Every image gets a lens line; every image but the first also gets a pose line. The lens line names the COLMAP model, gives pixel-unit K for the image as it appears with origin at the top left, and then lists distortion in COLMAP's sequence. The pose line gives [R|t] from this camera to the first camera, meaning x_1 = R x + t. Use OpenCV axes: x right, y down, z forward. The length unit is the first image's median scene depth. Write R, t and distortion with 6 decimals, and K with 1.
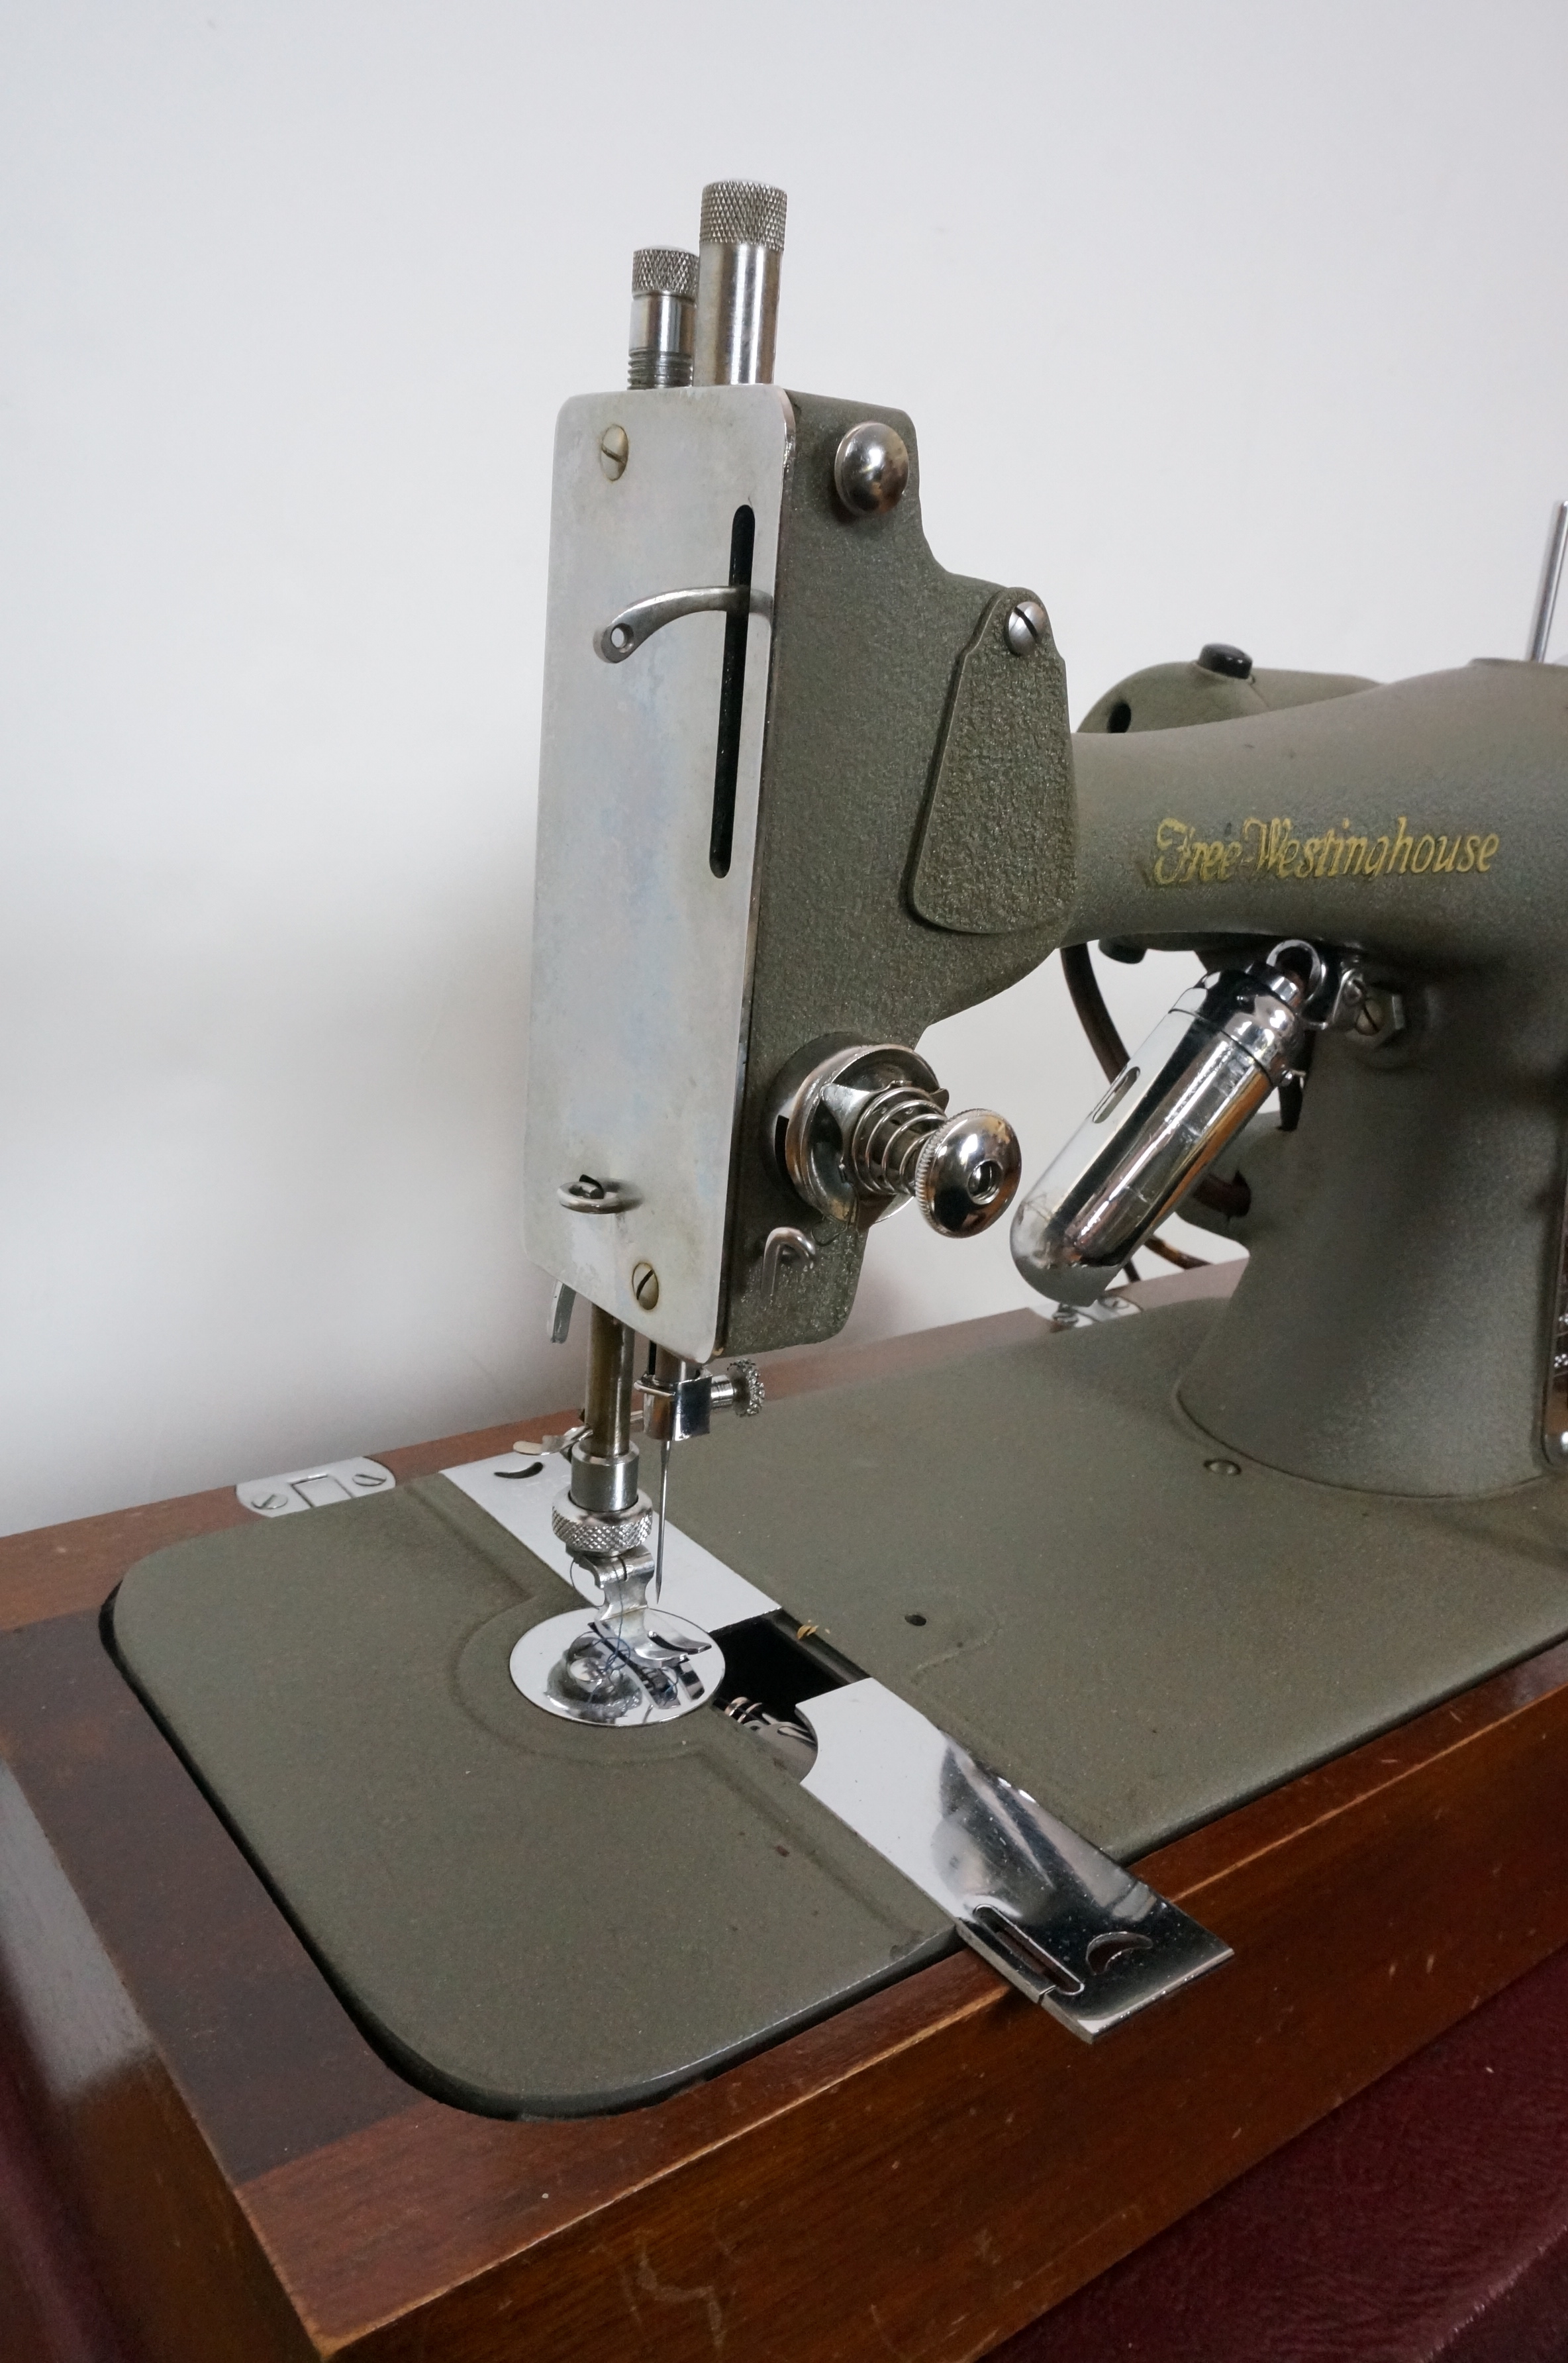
lens RADIAL K [[1839.0, 0, 785.3], [0, 1839.0, 1285.6], [0, 0, 1]] dist [0.002205, 0.002206]
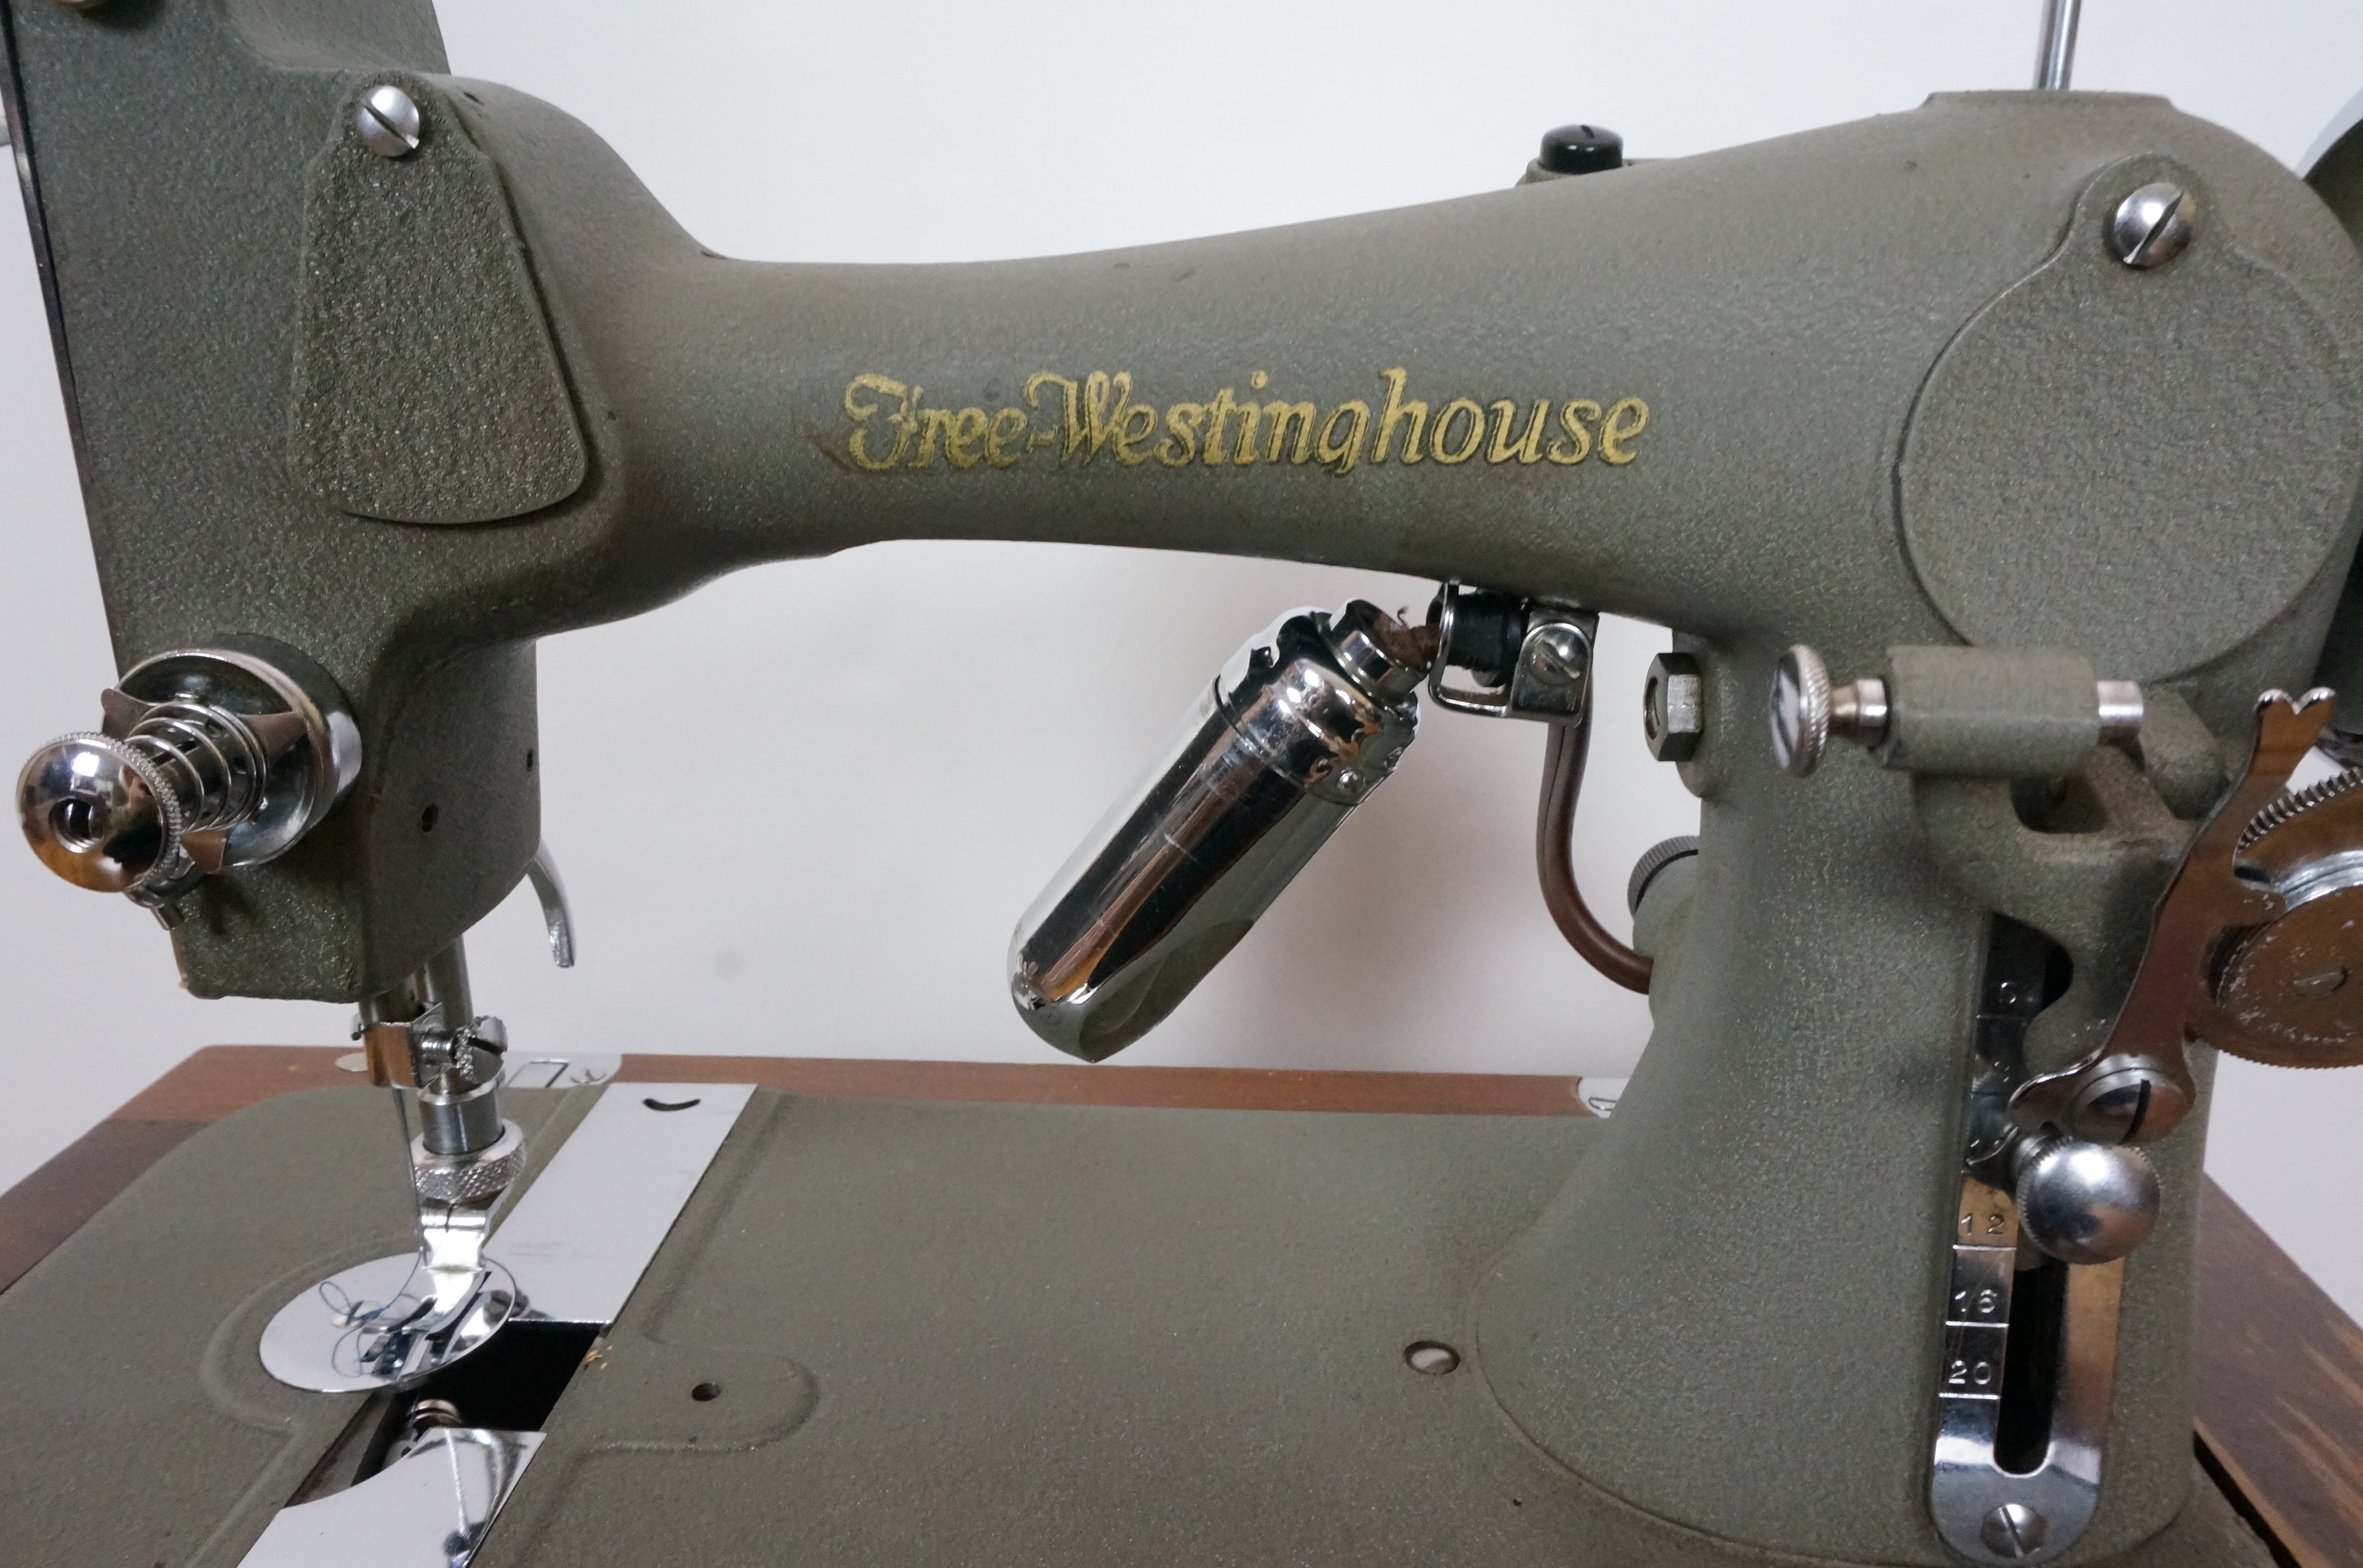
lens RADIAL K [[1783.2, 0, 1181.5], [0, 1783.2, 784.0], [0, 0, 1]] dist [-0.044180, 0.002604]
pose [[0.748712, 0.130585, -0.649906, 0.689023], [-0.161170, 0.986846, 0.012614, -0.120484], [0.643004, 0.095301, 0.759910, 0.541701]]
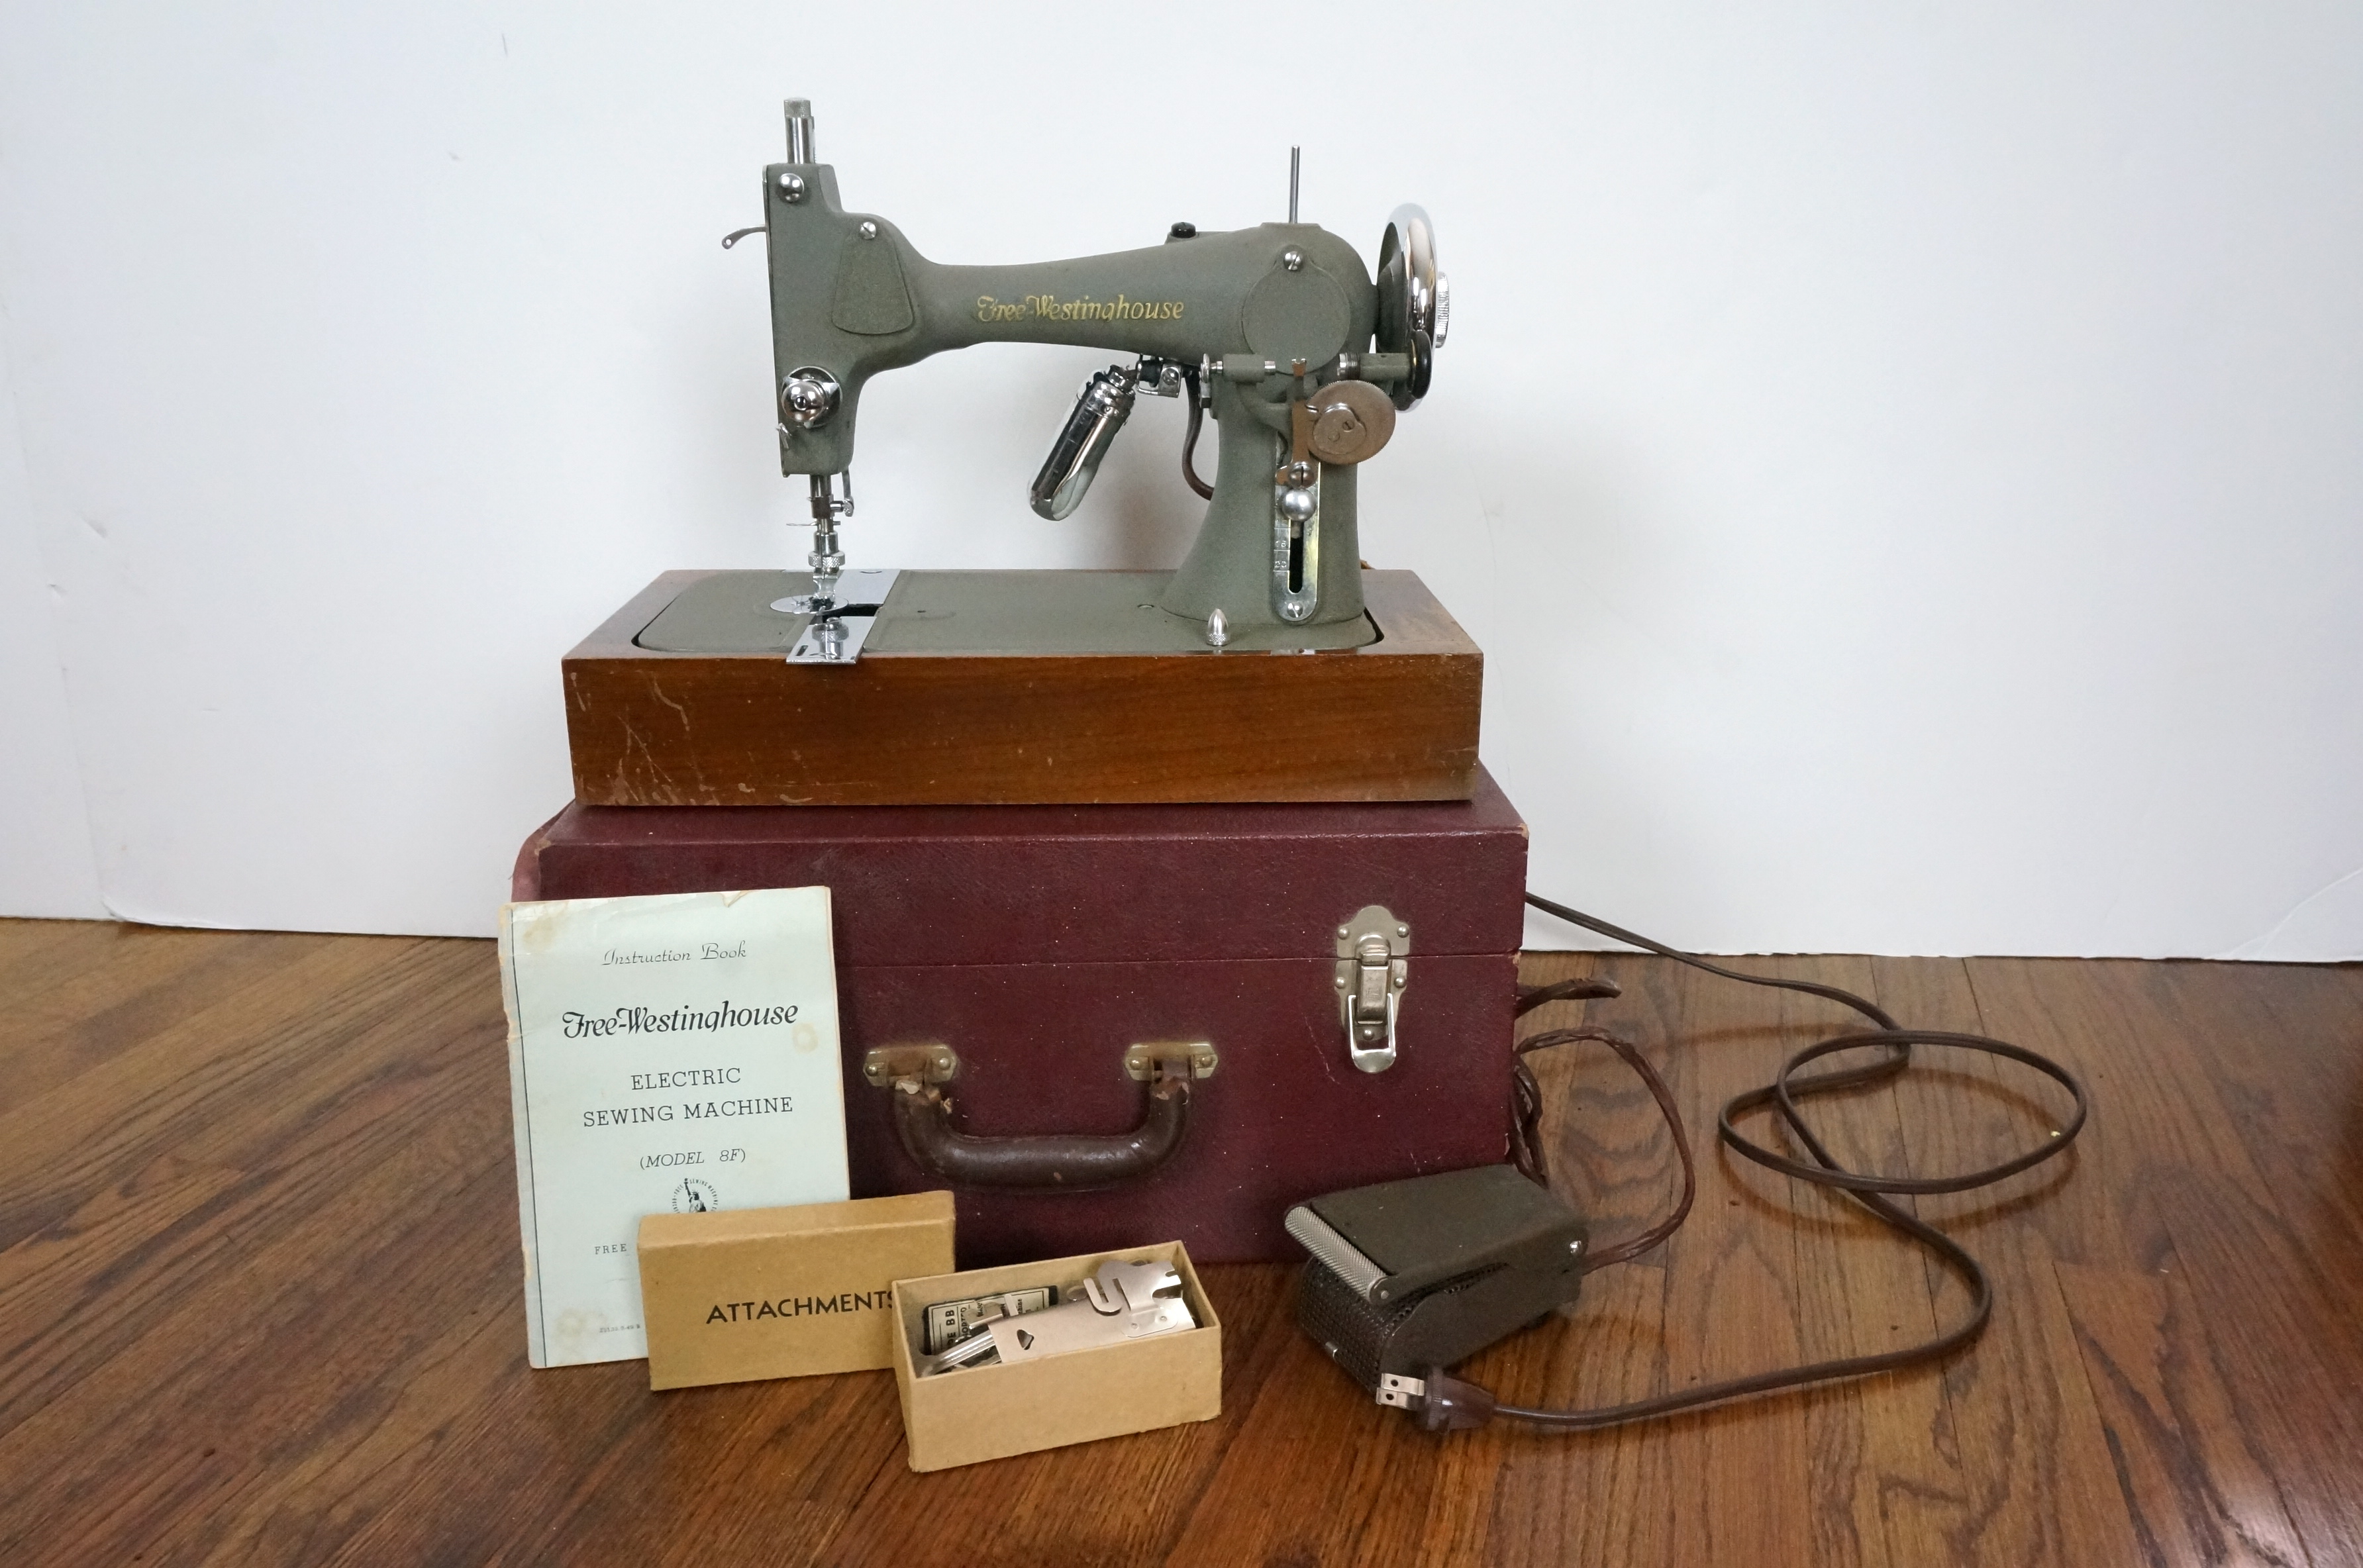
lens RADIAL K [[1839.0, 0, 1181.5], [0, 1839.0, 784.0], [0, 0, 1]] dist [0.002205, 0.002206]
pose [[0.807736, 0.125689, -0.575990, 1.863247], [-0.146440, 0.989164, 0.010490, 0.332228], [0.571067, 0.075875, 0.817390, -0.842436]]
